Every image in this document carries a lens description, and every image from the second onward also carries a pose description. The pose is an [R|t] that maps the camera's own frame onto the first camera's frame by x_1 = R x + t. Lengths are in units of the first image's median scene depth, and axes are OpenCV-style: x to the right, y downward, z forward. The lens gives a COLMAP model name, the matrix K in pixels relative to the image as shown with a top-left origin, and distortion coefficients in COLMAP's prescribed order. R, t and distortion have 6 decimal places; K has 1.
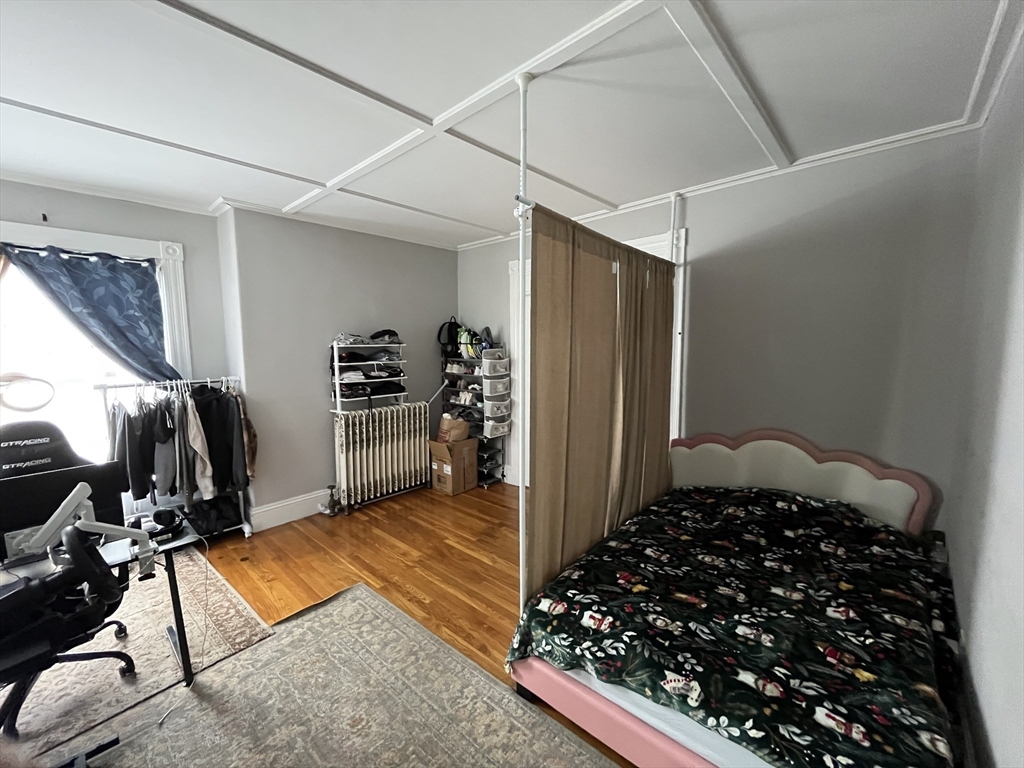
lens RADIAL K [[413.8, 0, 507.3], [0, 413.8, 379.2], [0, 0, 1]] dist [-0.002308, -0.000385]
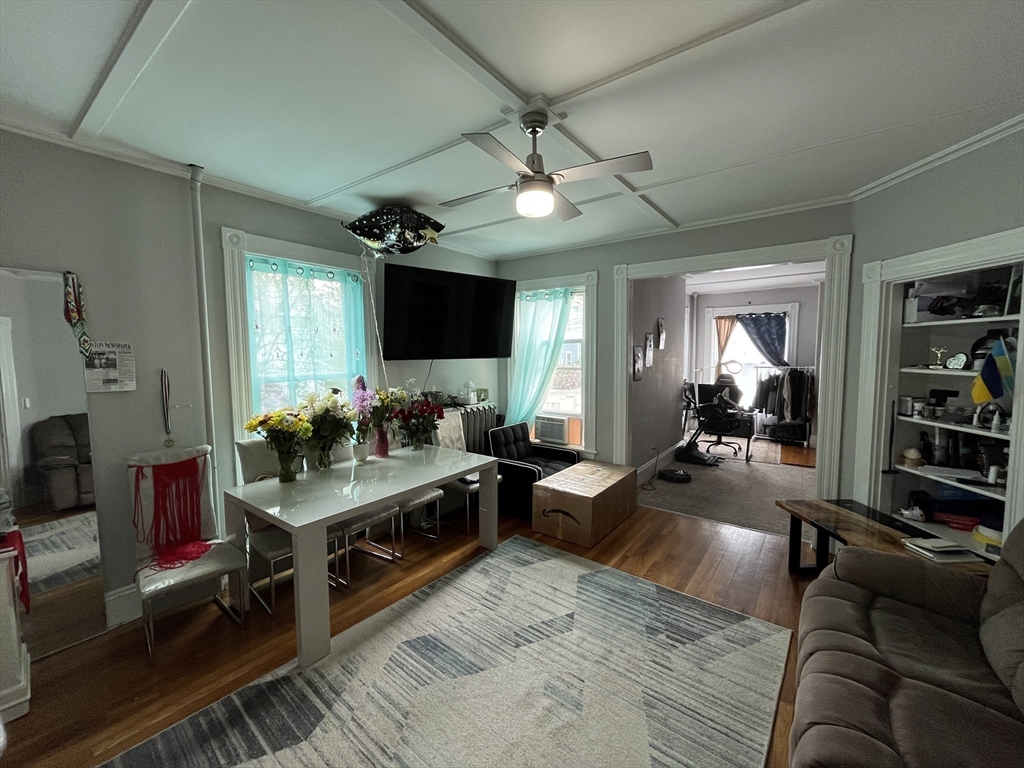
lens RADIAL K [[413.8, 0, 507.7], [0, 413.8, 383.5], [0, 0, 1]] dist [-0.002308, -0.000385]
pose [[0.087624, 0.074415, -0.993370, 1.303266], [-0.102524, 0.992584, 0.065313, 0.102457], [0.990864, 0.096121, 0.094603, -0.682710]]
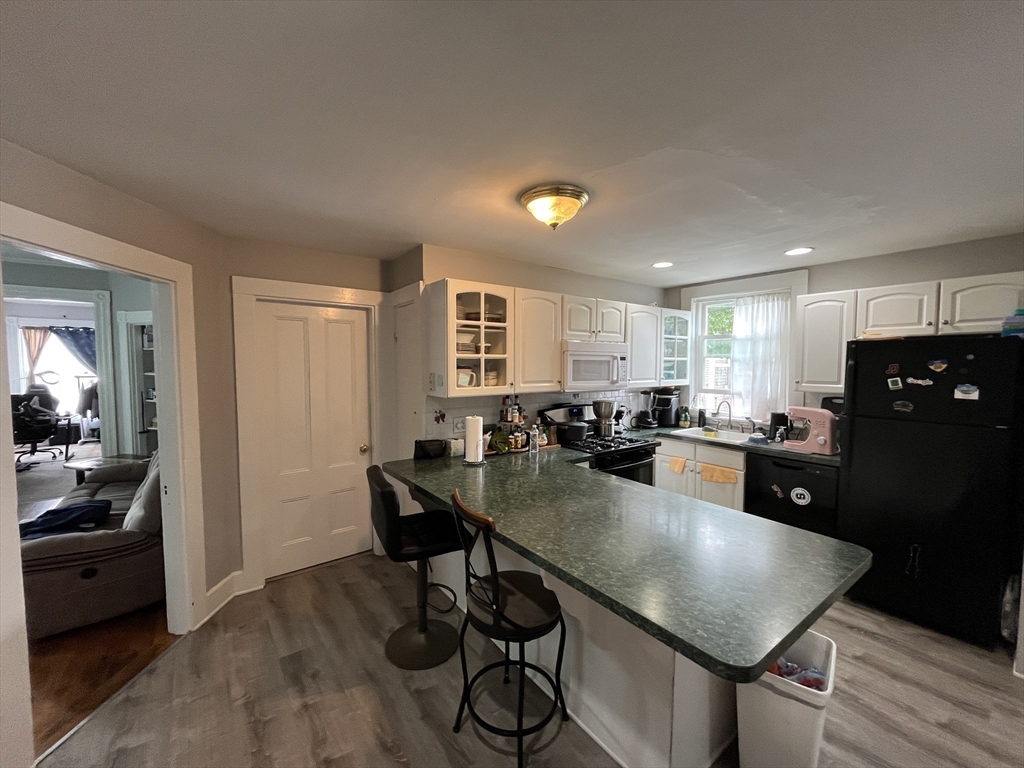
lens RADIAL K [[413.8, 0, 513.3], [0, 413.8, 385.5], [0, 0, 1]] dist [-0.002308, -0.000385]
pose [[0.982052, 0.015029, -0.188011, 2.205741], [-0.025267, 0.998318, -0.052179, 0.136850], [0.186911, 0.055993, 0.980780, -1.059304]]
